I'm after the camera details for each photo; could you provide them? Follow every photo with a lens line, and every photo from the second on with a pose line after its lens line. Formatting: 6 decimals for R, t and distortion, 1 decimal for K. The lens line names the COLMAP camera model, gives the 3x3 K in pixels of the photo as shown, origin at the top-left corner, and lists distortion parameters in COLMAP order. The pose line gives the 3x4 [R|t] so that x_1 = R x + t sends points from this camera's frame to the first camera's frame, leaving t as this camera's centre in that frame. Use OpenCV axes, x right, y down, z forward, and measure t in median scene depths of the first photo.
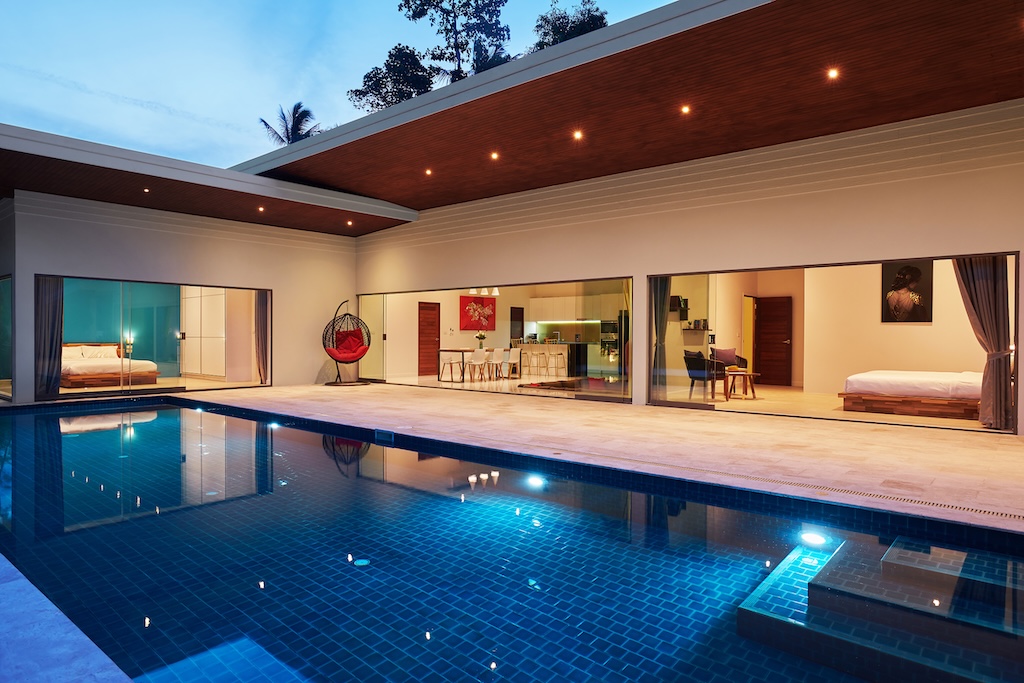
lens RADIAL K [[646.8, 0, 505.0], [0, 646.8, 344.8], [0, 0, 1]] dist [0.031930, 0.000444]
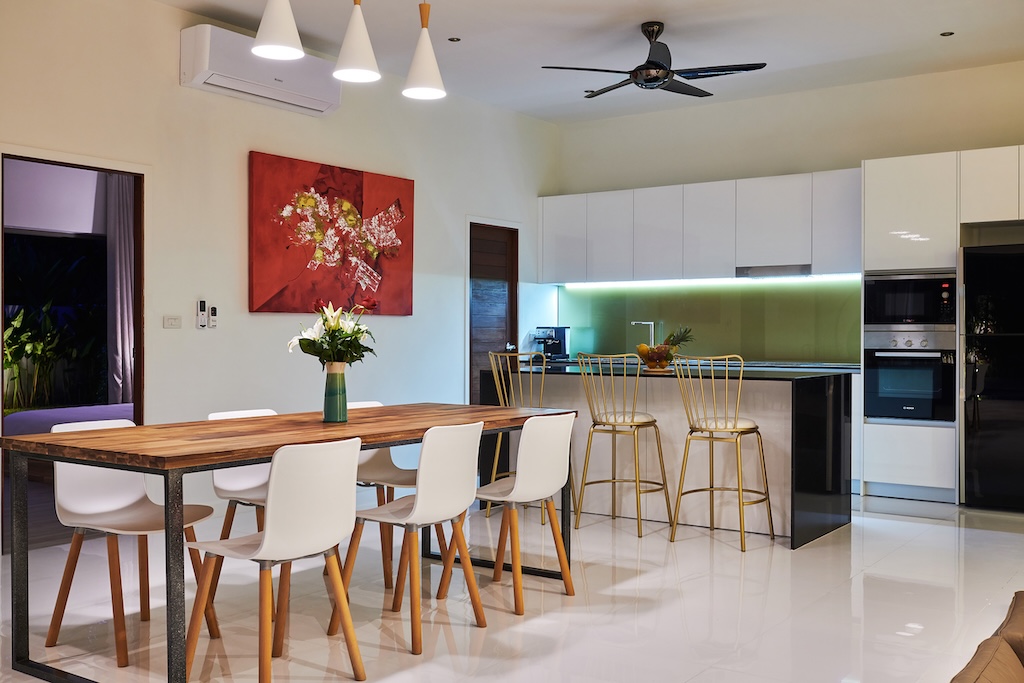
lens RADIAL K [[1036.4, 0, 508.7], [0, 1036.4, 344.3], [0, 0, 1]] dist [0.007043, 0.000000]
pose [[0.995790, -0.002311, 0.091634, -0.014745], [0.002692, 0.999988, -0.004031, -0.009587], [-0.091623, 0.004261, 0.995785, 0.624055]]
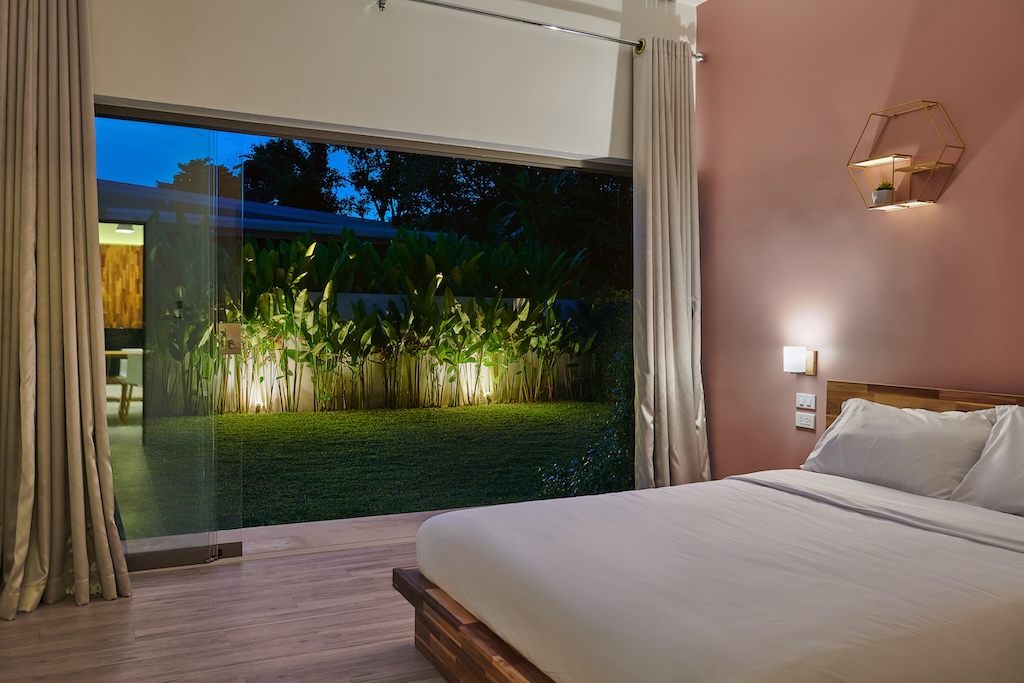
lens RADIAL K [[821.1, 0, 512.1], [0, 821.1, 337.7], [0, 0, 1]] dist [-0.001637, -0.000070]
pose [[0.927725, 0.011992, -0.373071, -0.070891], [-0.011670, 0.999927, 0.003123, -0.013957], [0.373081, 0.001456, 0.927798, 0.801243]]
